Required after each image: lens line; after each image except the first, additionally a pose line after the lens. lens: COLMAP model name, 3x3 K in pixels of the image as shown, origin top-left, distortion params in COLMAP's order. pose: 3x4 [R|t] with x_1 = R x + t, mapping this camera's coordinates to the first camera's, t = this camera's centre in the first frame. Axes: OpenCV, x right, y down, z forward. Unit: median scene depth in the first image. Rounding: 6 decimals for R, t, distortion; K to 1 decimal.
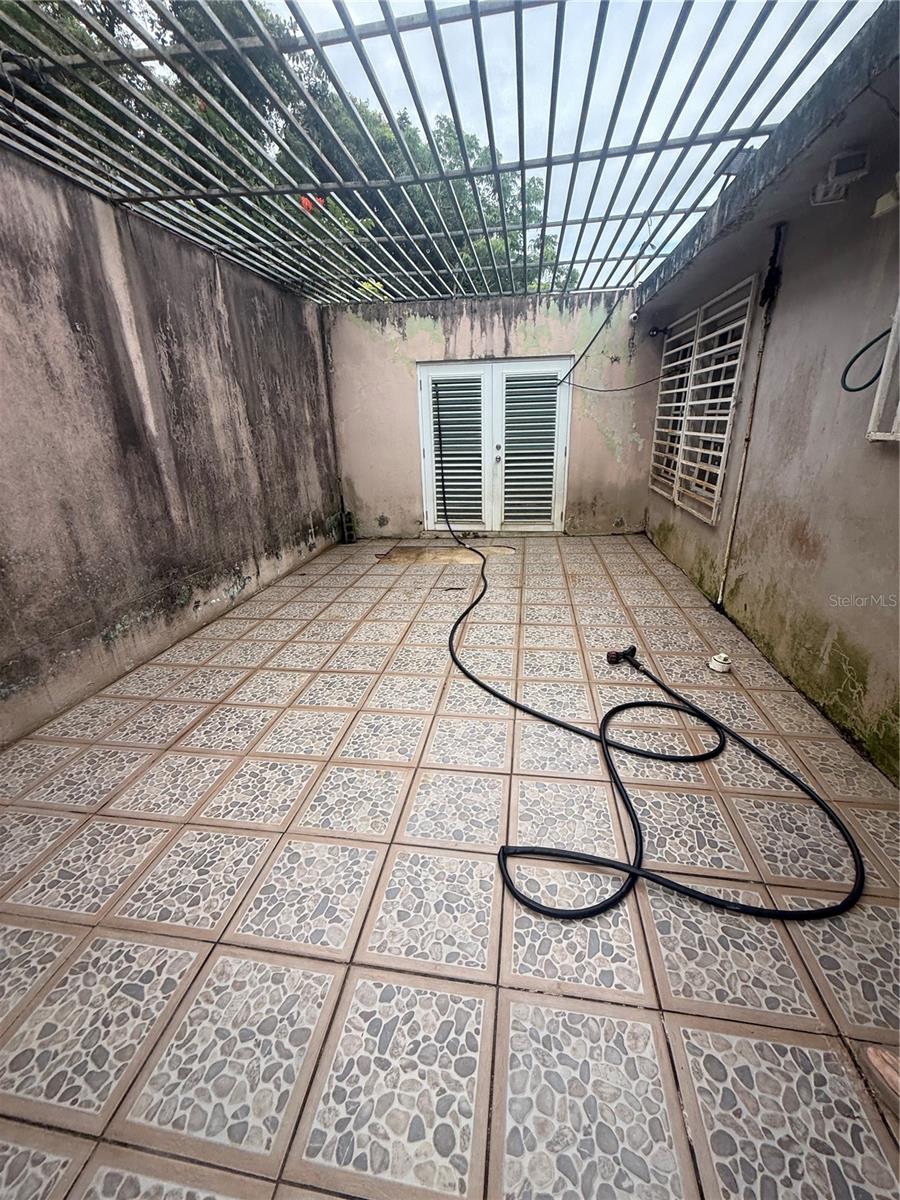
lens RADIAL K [[480.8, 0, 447.9], [0, 480.8, 598.6], [0, 0, 1]] dist [0.001088, -0.000010]
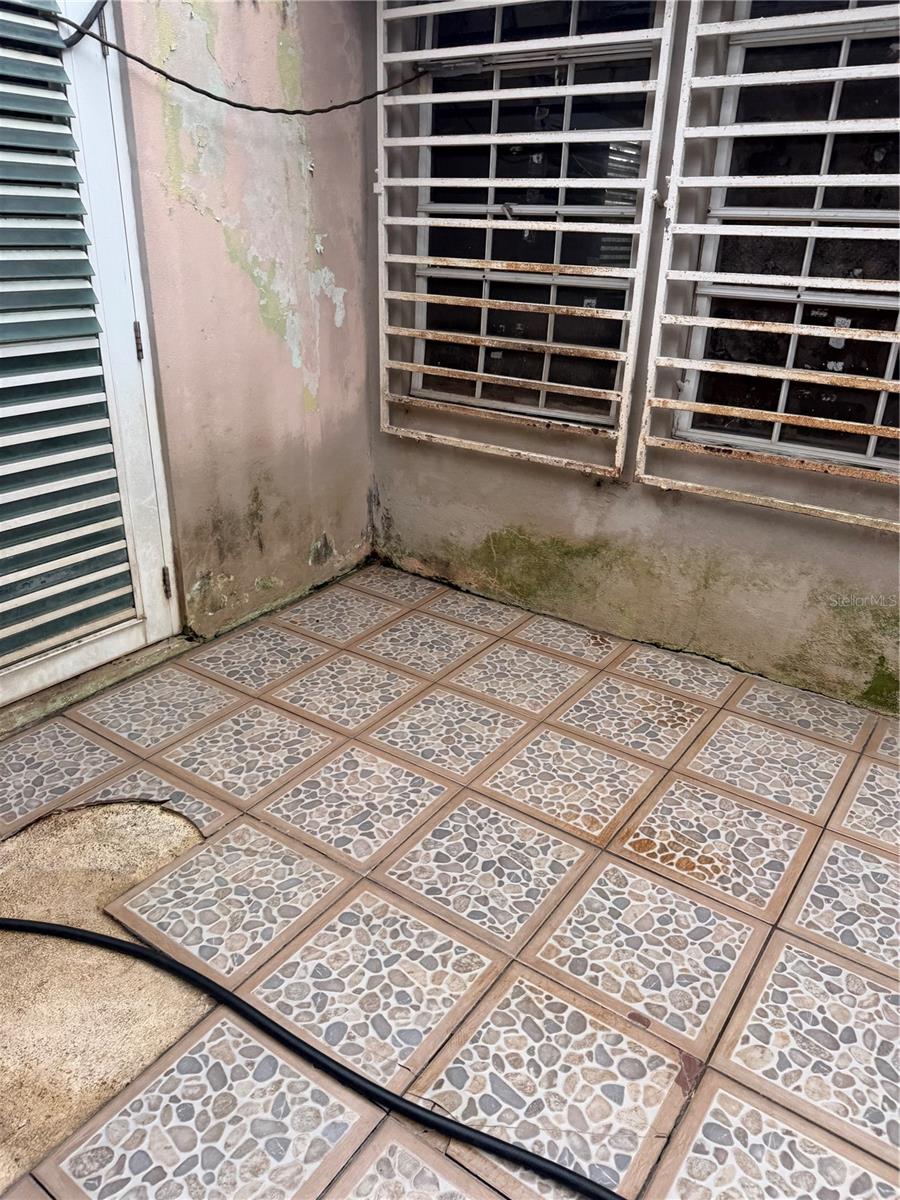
lens RADIAL K [[831.8, 0, 399.3], [0, 831.8, 590.6], [0, 0, 1]] dist [0.049990, -0.058531]
pose [[0.449705, -0.316921, 0.835061, -0.202604], [0.279054, 0.937984, 0.205704, -0.481866], [-0.848466, 0.140521, 0.510254, 1.386300]]
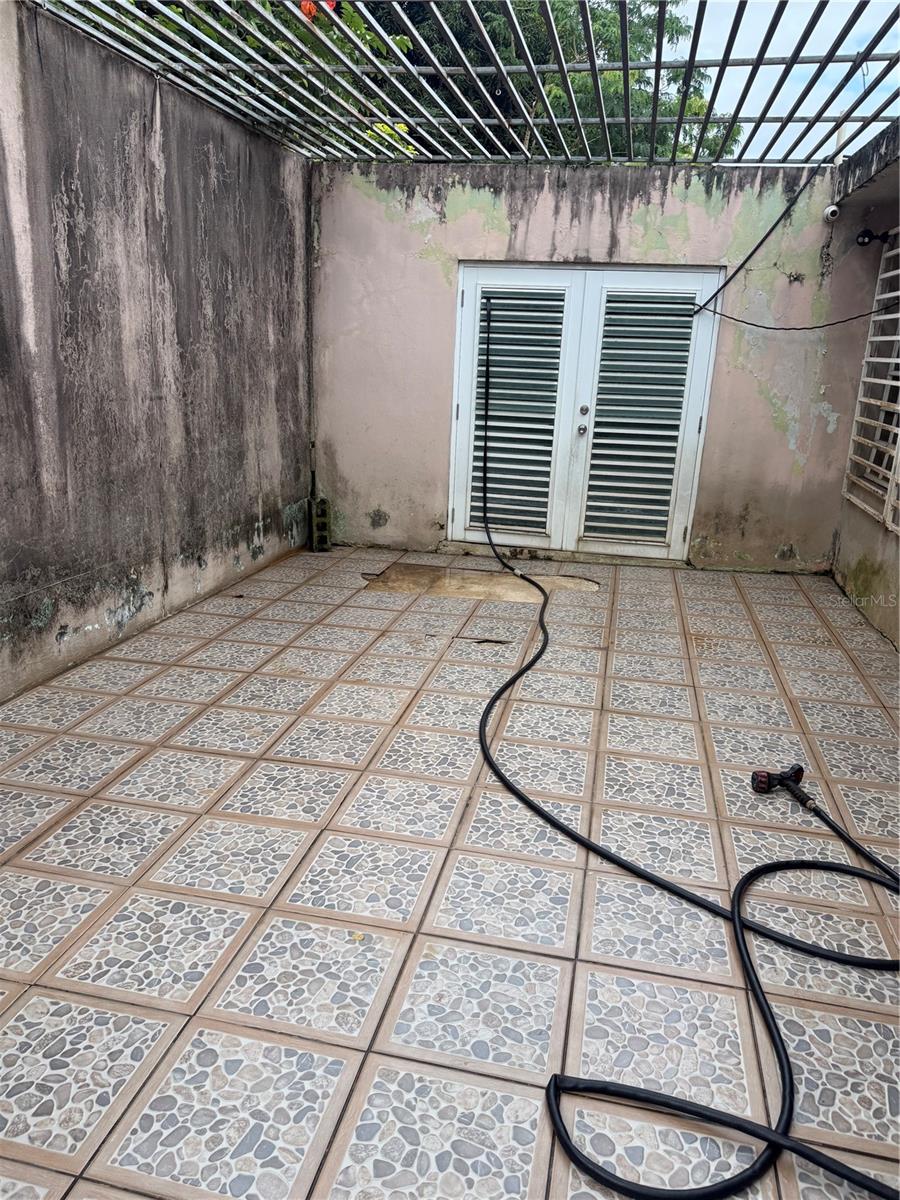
lens RADIAL K [[831.8, 0, 439.7], [0, 831.8, 597.2], [0, 0, 1]] dist [0.049990, -0.058531]
pose [[0.995327, 0.083715, -0.048133, -0.007410], [-0.087014, 0.993666, -0.071106, 0.003838], [0.041876, 0.074962, 0.996307, -0.022554]]
